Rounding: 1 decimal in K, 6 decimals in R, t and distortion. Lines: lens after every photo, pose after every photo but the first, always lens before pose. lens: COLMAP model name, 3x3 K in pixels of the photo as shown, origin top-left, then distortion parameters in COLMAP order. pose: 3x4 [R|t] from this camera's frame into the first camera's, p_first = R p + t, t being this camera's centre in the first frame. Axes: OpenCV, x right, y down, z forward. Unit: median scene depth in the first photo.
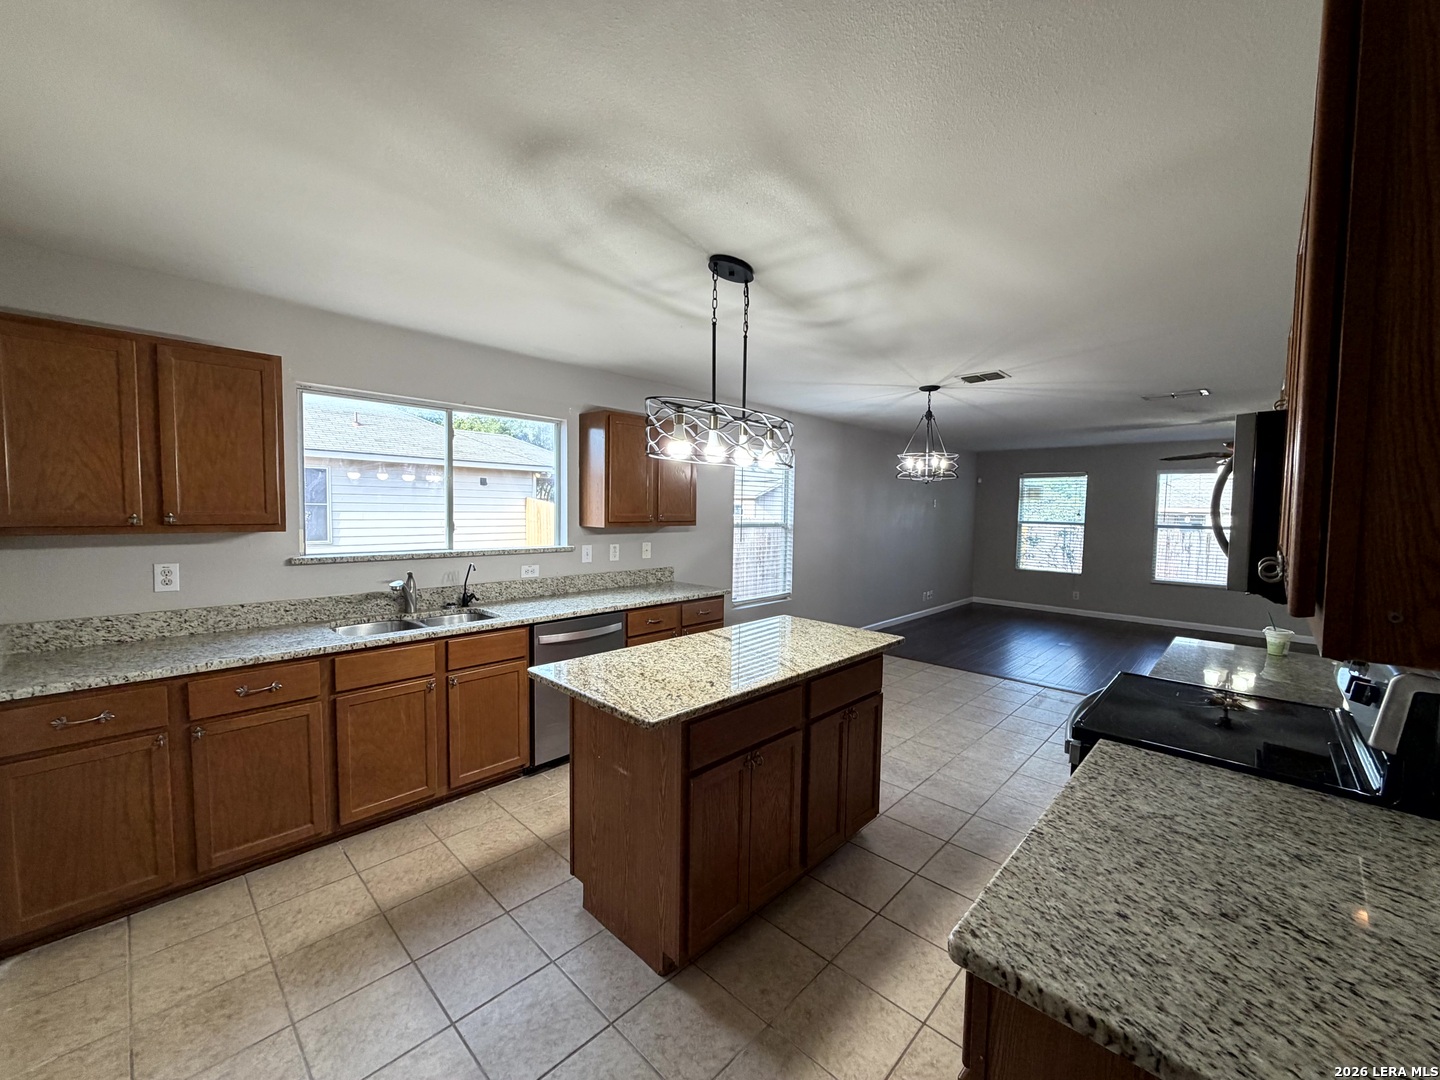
lens RADIAL K [[572.2, 0, 717.6], [0, 572.2, 541.5], [0, 0, 1]] dist [-0.000203, 0.000222]
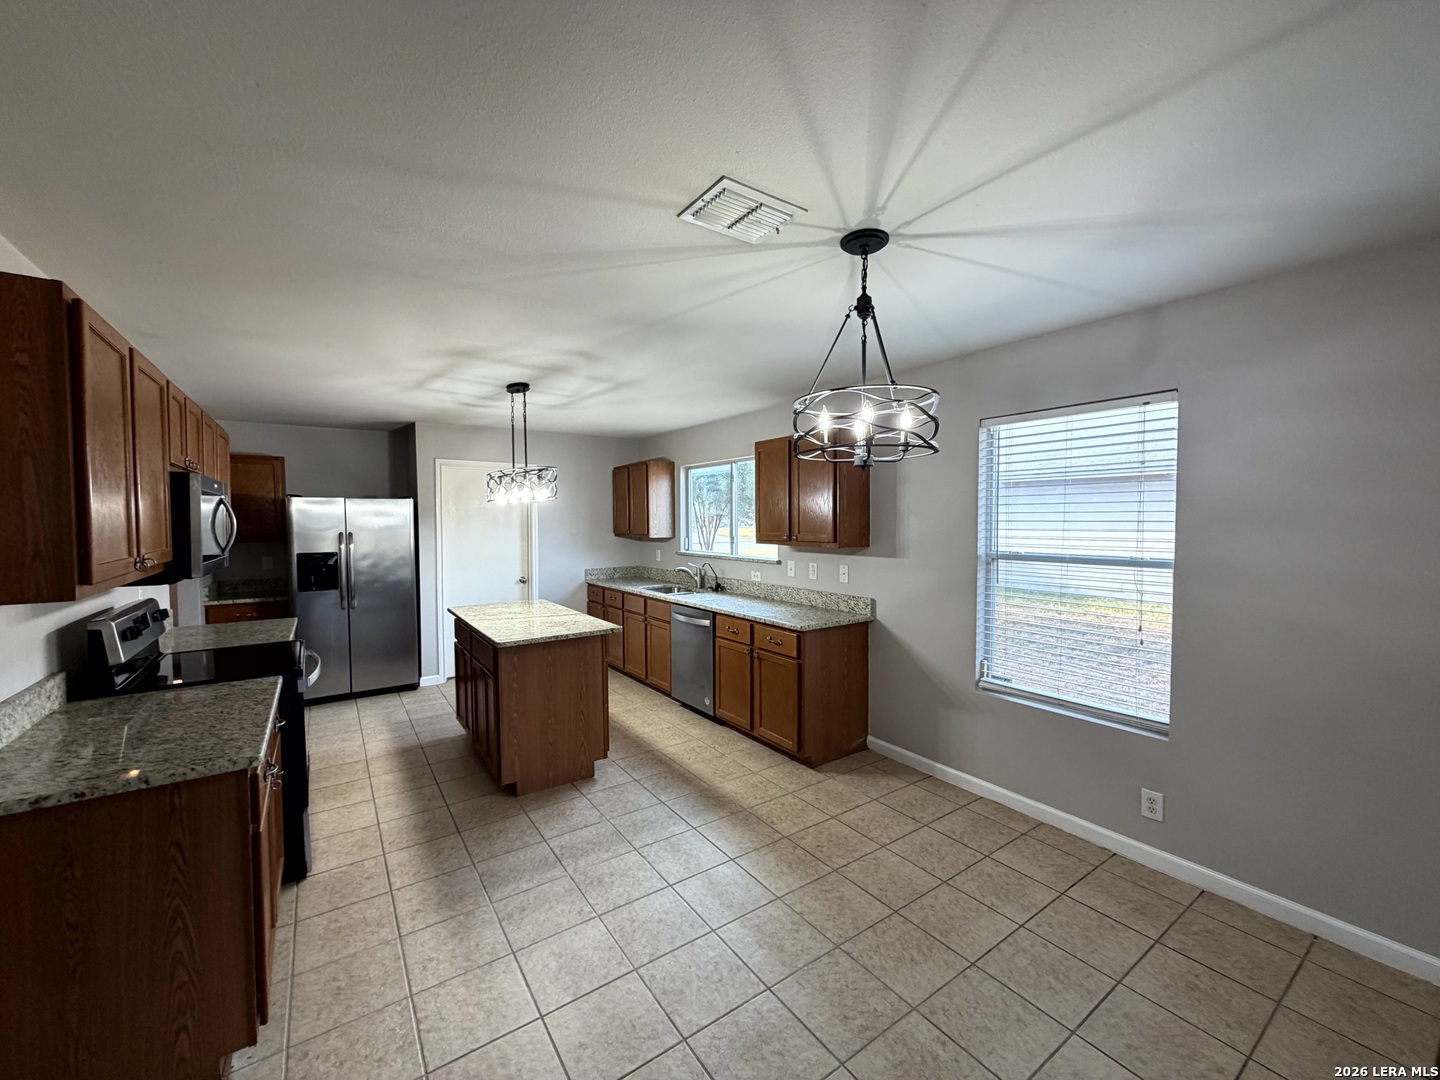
lens RADIAL K [[572.2, 0, 717.6], [0, 572.2, 541.5], [0, 0, 1]] dist [-0.000203, 0.000222]
pose [[-0.198956, 0.020466, -0.979795, 0.952692], [-0.059159, 0.997708, 0.032853, -0.063327], [0.978221, 0.064500, -0.197289, 1.164346]]
